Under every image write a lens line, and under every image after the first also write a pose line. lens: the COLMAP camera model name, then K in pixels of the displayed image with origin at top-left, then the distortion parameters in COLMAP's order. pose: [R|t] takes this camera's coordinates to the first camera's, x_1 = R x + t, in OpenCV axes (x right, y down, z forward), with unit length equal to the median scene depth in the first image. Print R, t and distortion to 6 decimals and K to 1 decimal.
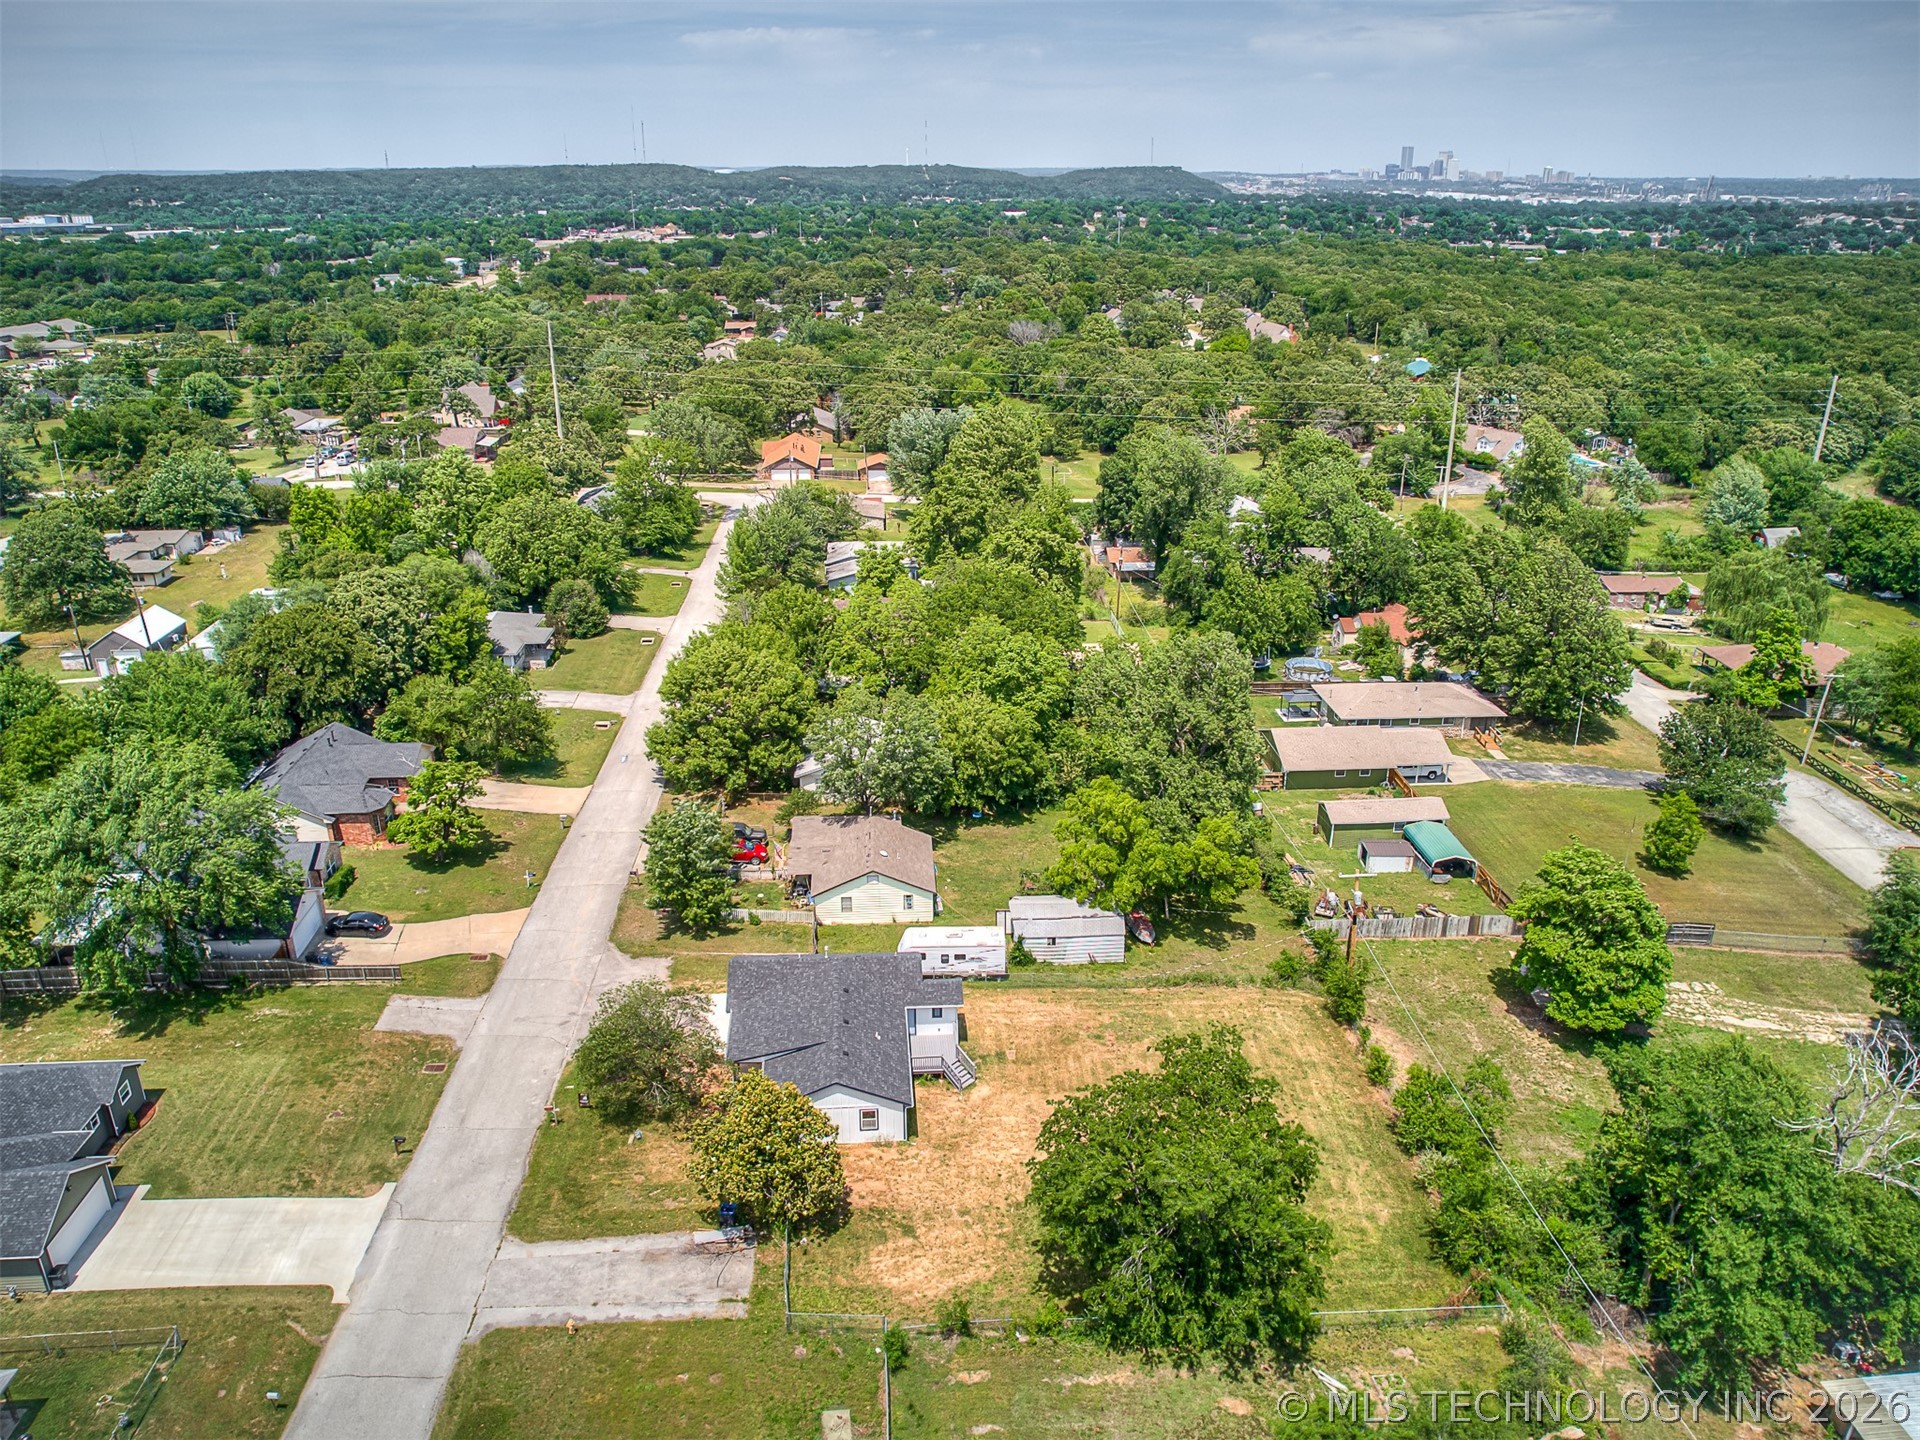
lens RADIAL K [[1416.0, 0, 996.7], [0, 1416.0, 727.9], [0, 0, 1]] dist [-0.070855, 0.054897]
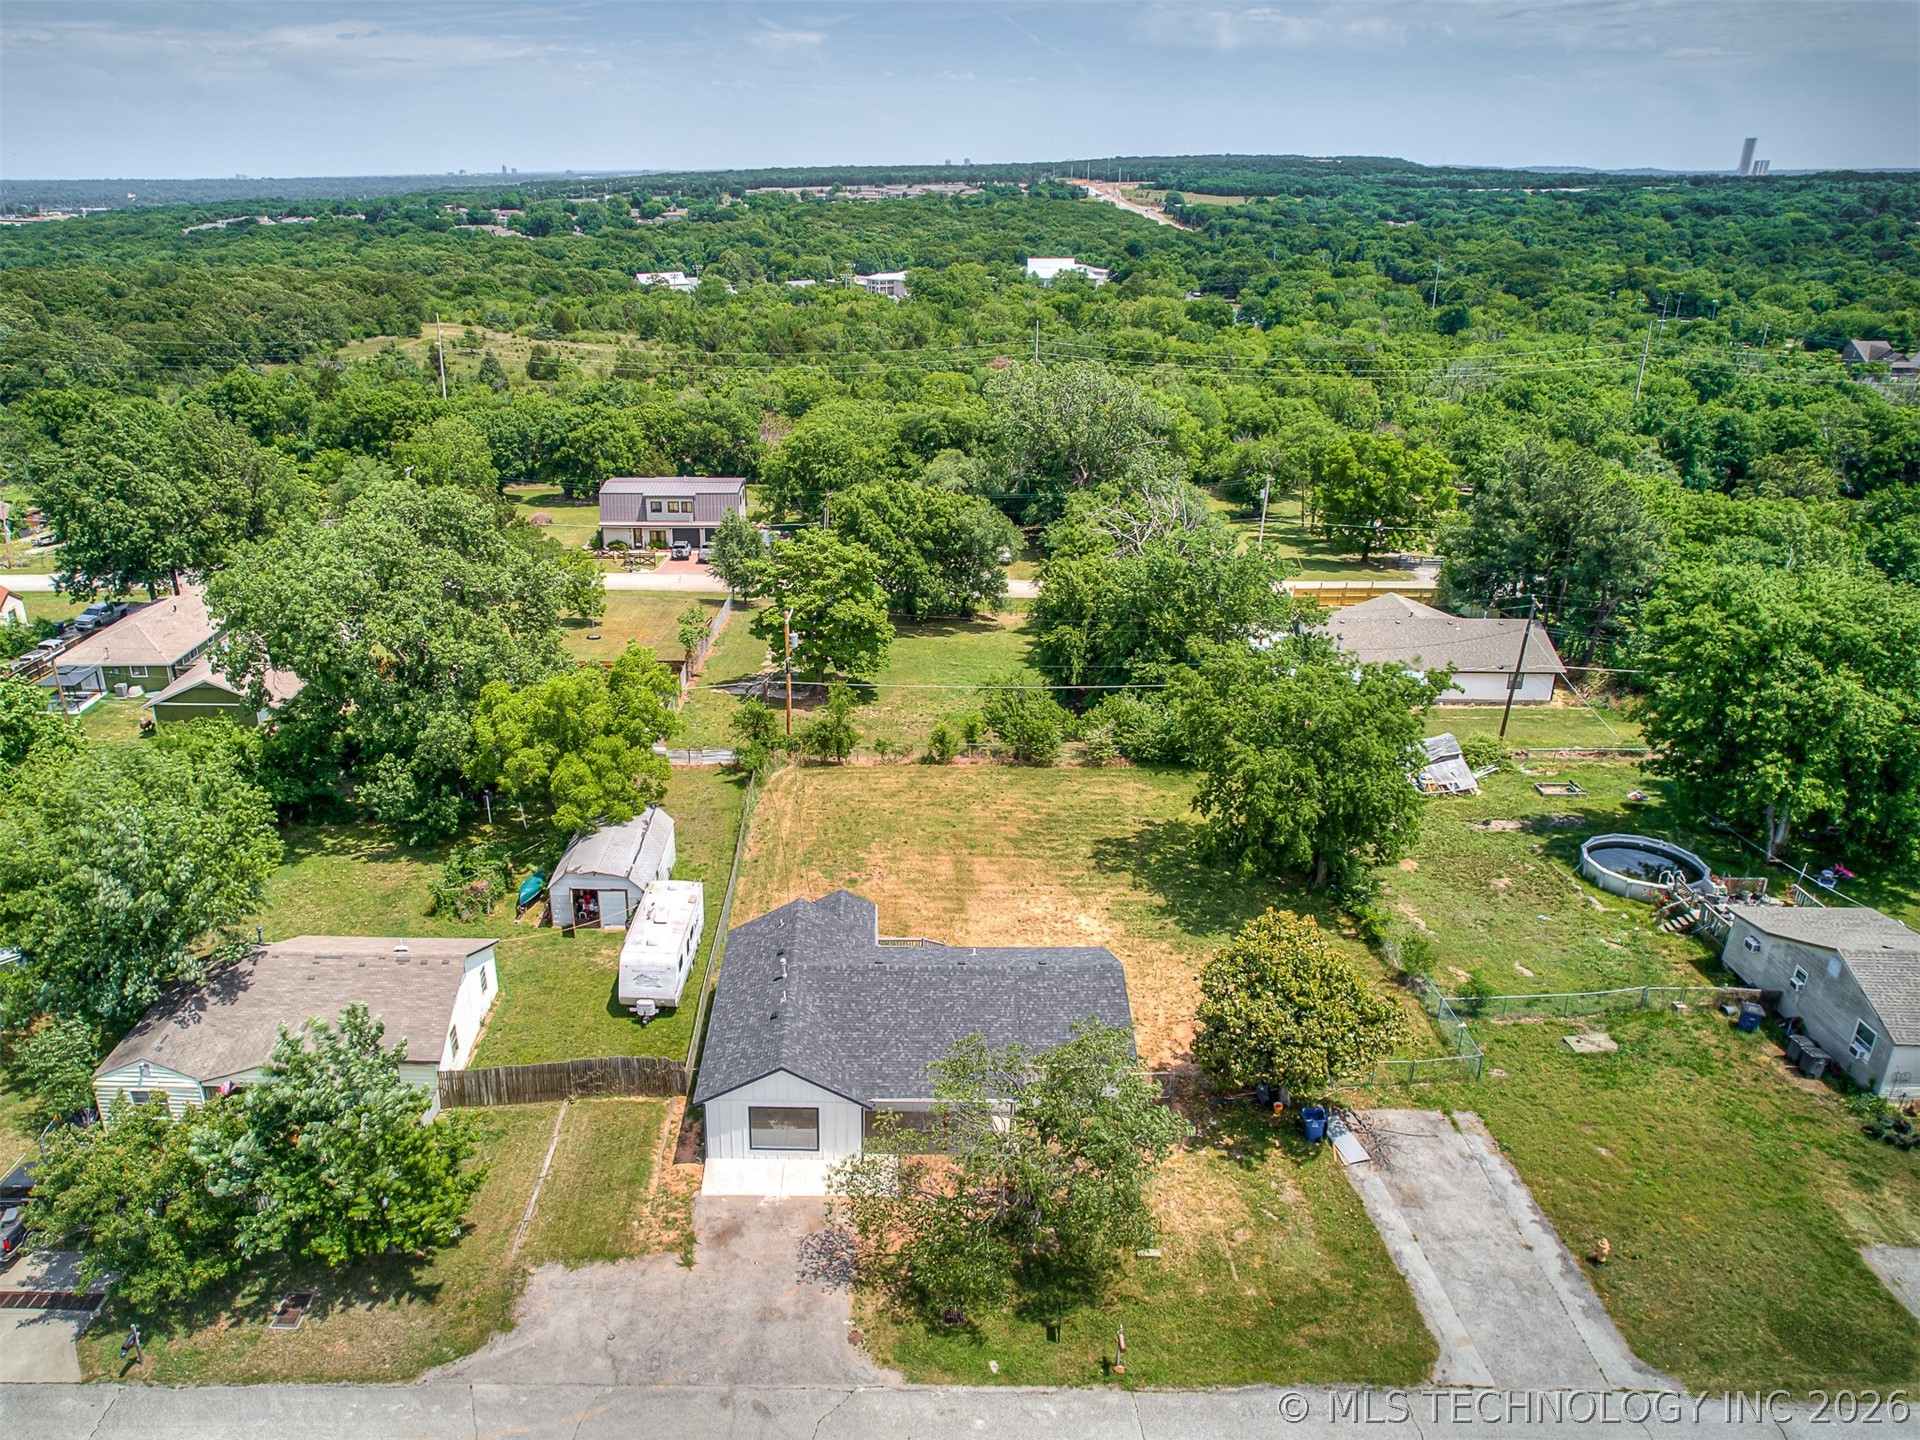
lens RADIAL K [[1390.0, 0, 826.3], [0, 1390.0, 721.1], [0, 0, 1]] dist [-0.076783, 0.070237]
pose [[0.097981, -0.370567, 0.923623, -0.793968], [0.363785, 0.877196, 0.313349, -0.141627], [-0.926315, 0.305298, 0.220756, 1.026389]]
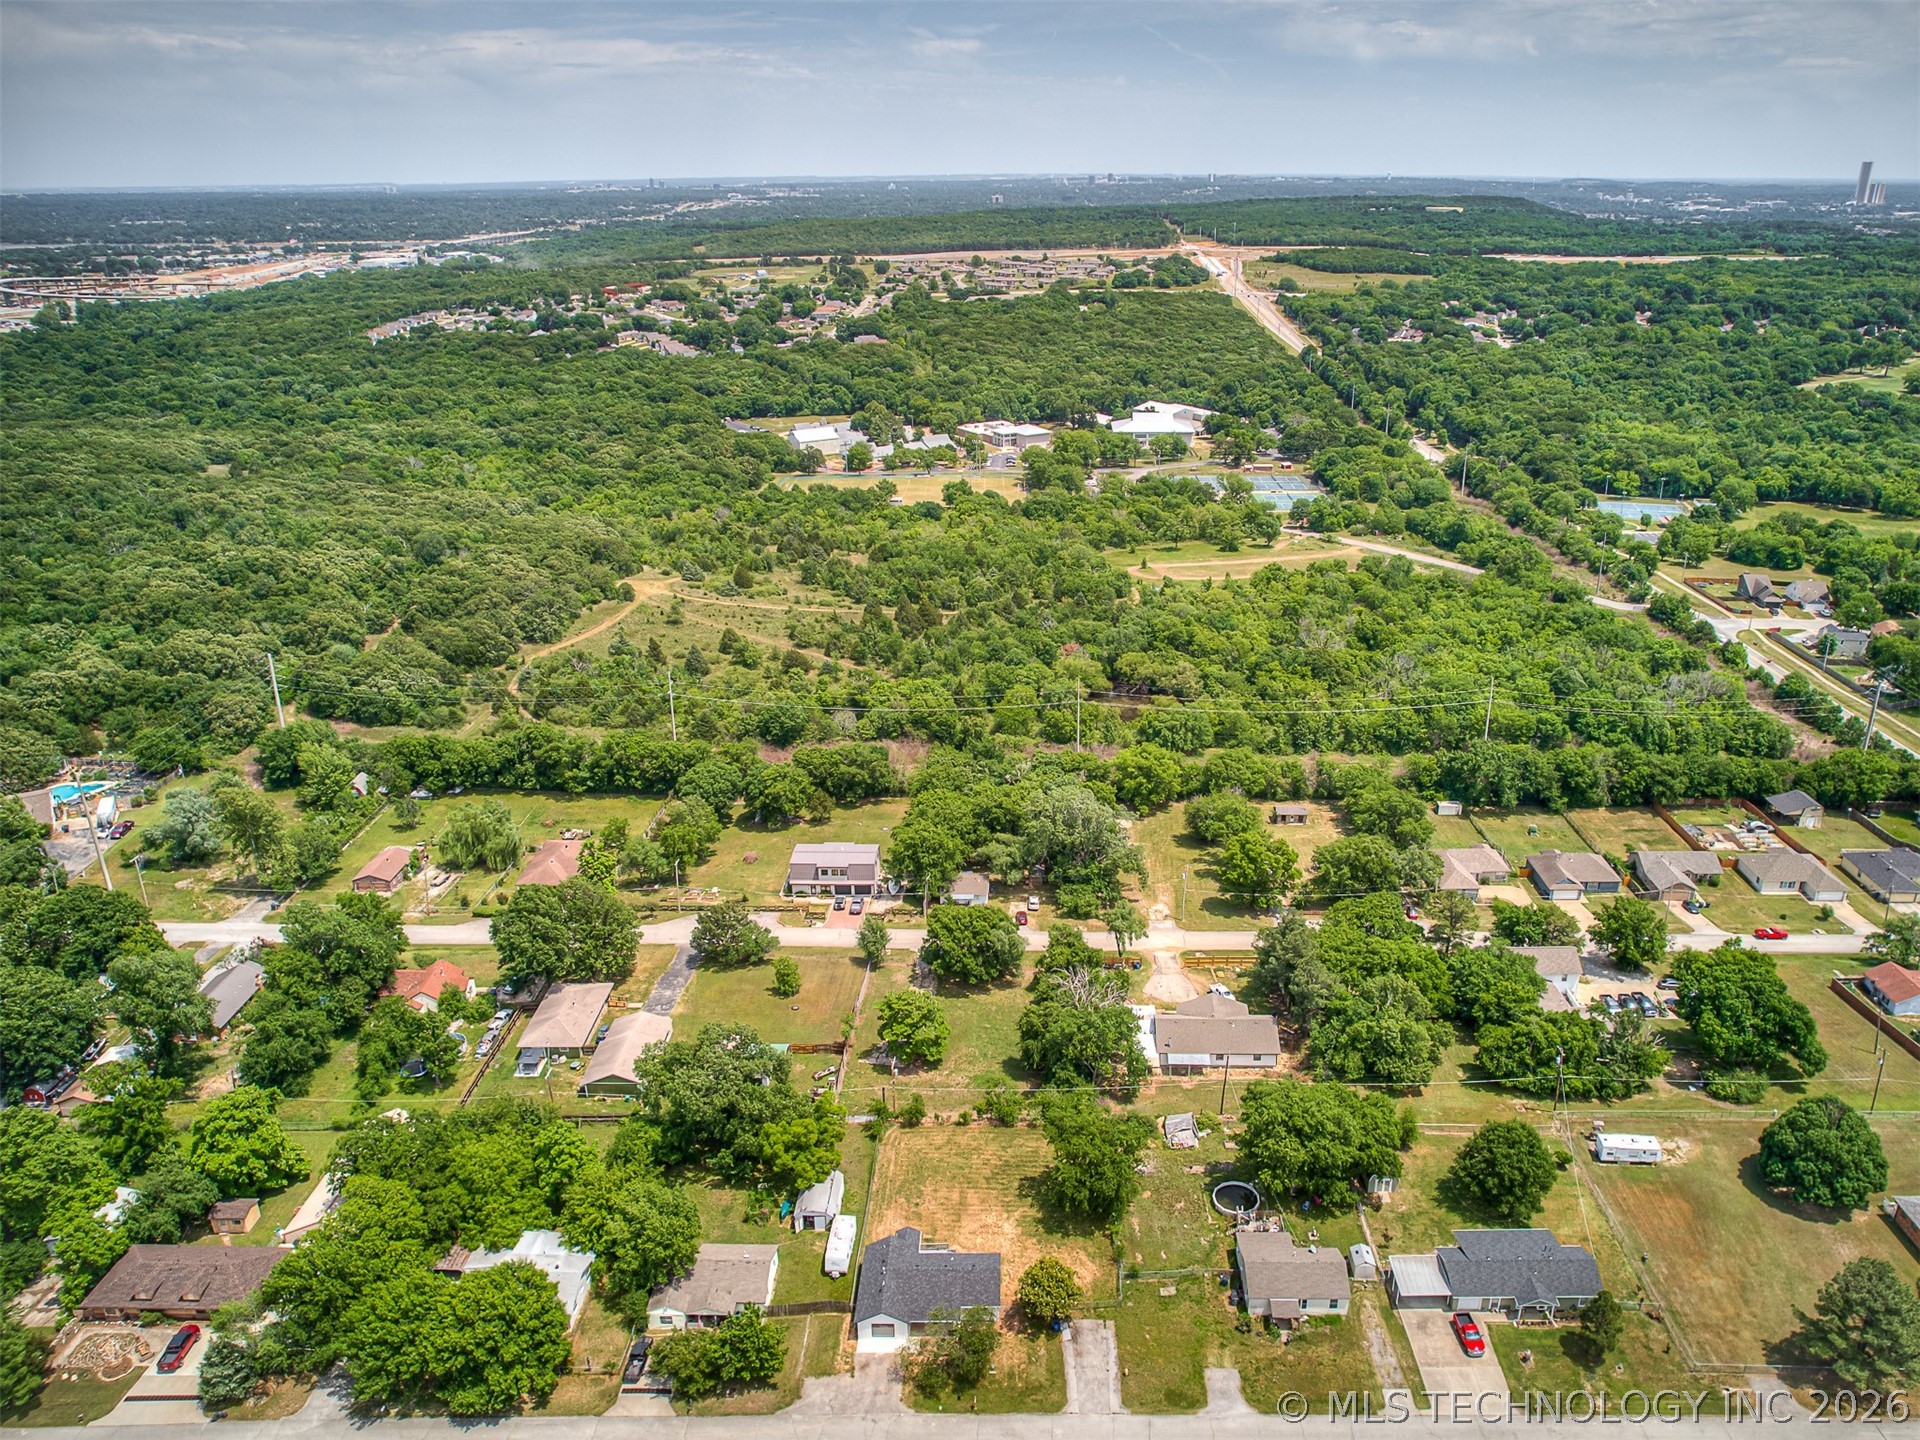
lens RADIAL K [[1416.0, 0, 996.7], [0, 1416.0, 727.9], [0, 0, 1]] dist [-0.070855, 0.054897]
pose [[0.083587, -0.386920, 0.918317, -1.856659], [0.369454, 0.867898, 0.332048, -1.226375], [-0.925482, 0.311521, 0.215495, 0.334892]]
